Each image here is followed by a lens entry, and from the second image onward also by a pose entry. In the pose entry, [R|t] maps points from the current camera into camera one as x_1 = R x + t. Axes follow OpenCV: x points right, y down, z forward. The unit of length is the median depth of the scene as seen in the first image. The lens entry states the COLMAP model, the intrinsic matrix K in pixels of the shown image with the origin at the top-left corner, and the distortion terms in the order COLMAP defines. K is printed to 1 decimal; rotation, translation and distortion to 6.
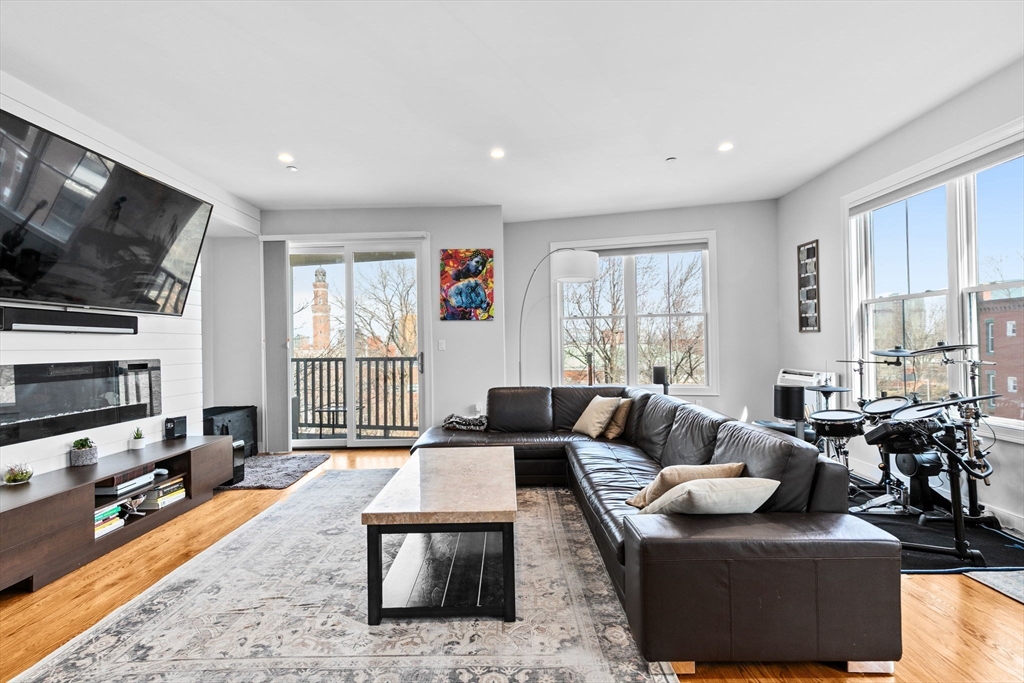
lens RADIAL K [[459.6, 0, 508.5], [0, 459.6, 339.7], [0, 0, 1]] dist [0.008962, -0.001703]
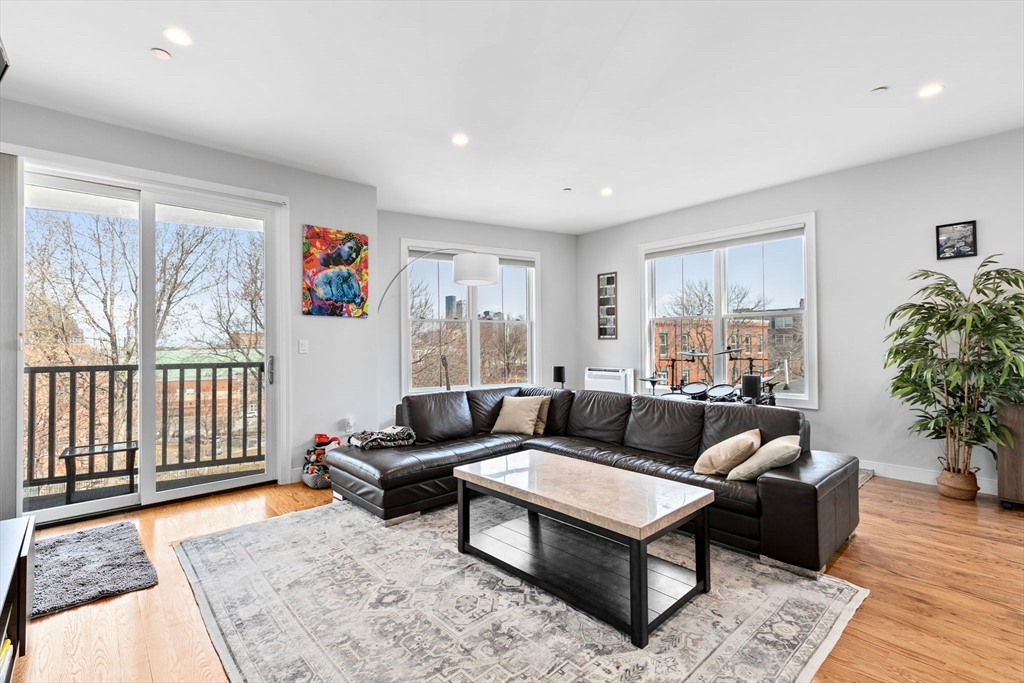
lens RADIAL K [[459.6, 0, 508.1], [0, 459.6, 339.9], [0, 0, 1]] dist [0.008962, -0.001703]
pose [[0.733657, 0.019432, 0.679242, -0.511543], [-0.012092, 0.999806, -0.015541, 0.010303], [-0.679412, 0.003188, 0.733750, 0.228810]]
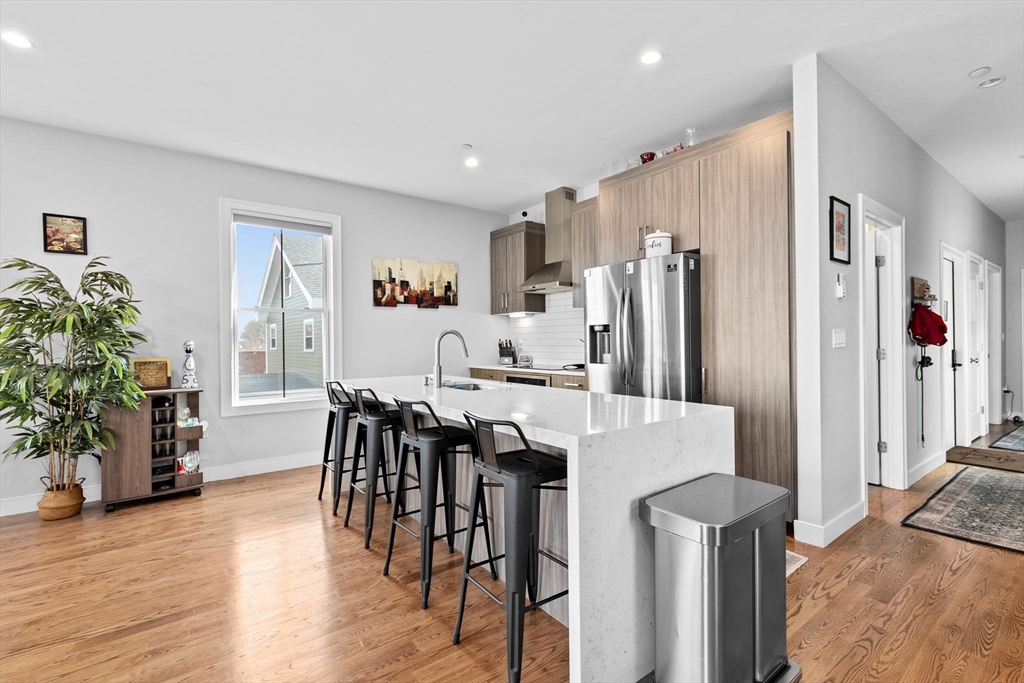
lens RADIAL K [[459.6, 0, 508.2], [0, 459.6, 339.3], [0, 0, 1]] dist [0.008962, -0.001703]
pose [[-0.608856, 0.024625, 0.792899, -0.397971], [0.013320, 0.999695, -0.020819, 0.007065], [-0.793169, -0.002115, -0.608998, 0.175371]]
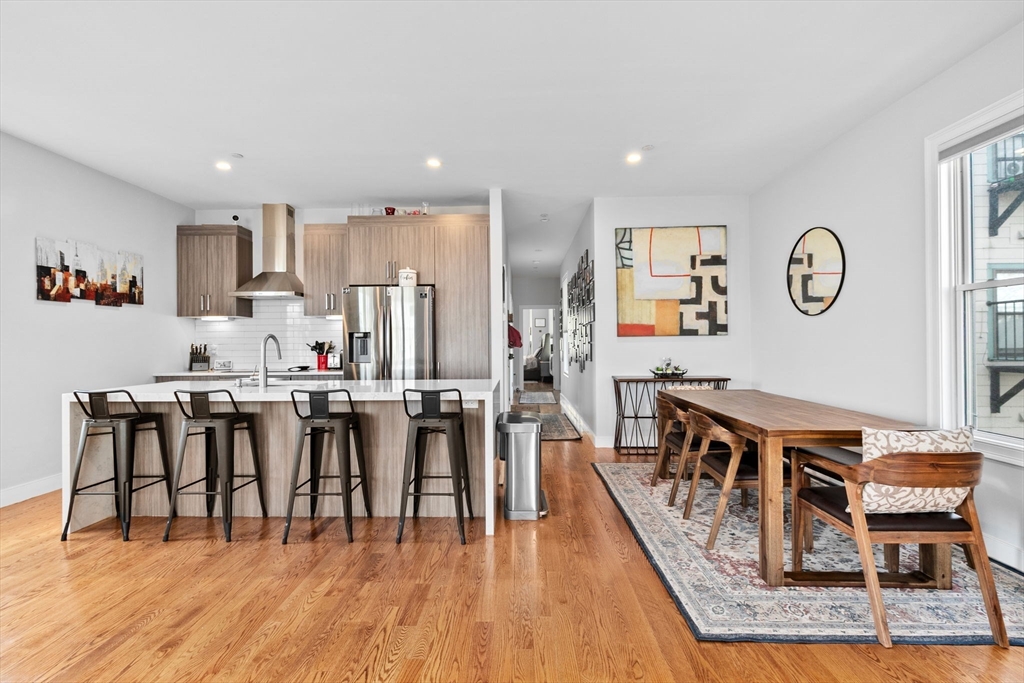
lens RADIAL K [[459.6, 0, 507.5], [0, 459.6, 339.6], [0, 0, 1]] dist [0.008962, -0.001703]
pose [[-0.999602, 0.024849, 0.013318, -0.193566], [0.024631, 0.999563, -0.016321, 0.008419], [-0.013718, -0.015986, -0.999778, 0.596423]]
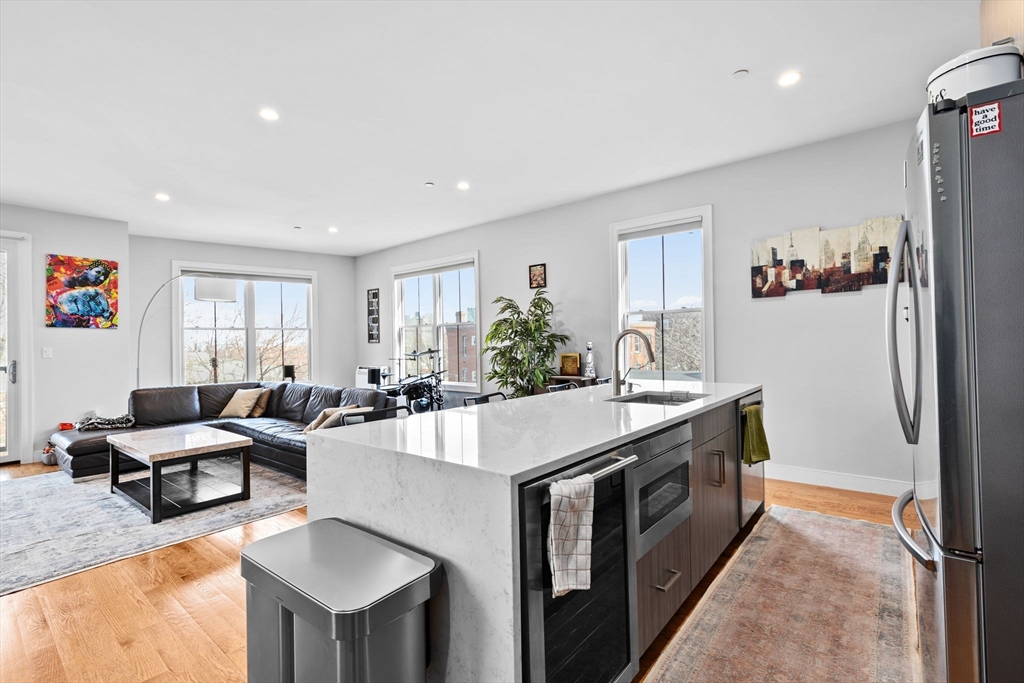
lens RADIAL K [[459.6, 0, 507.8], [0, 459.6, 339.9], [0, 0, 1]] dist [0.008962, -0.001703]
pose [[0.628095, 0.014780, 0.777996, -0.357501], [-0.001255, 0.999838, -0.017982, 0.001380], [-0.778136, 0.010318, 0.628011, -0.445162]]
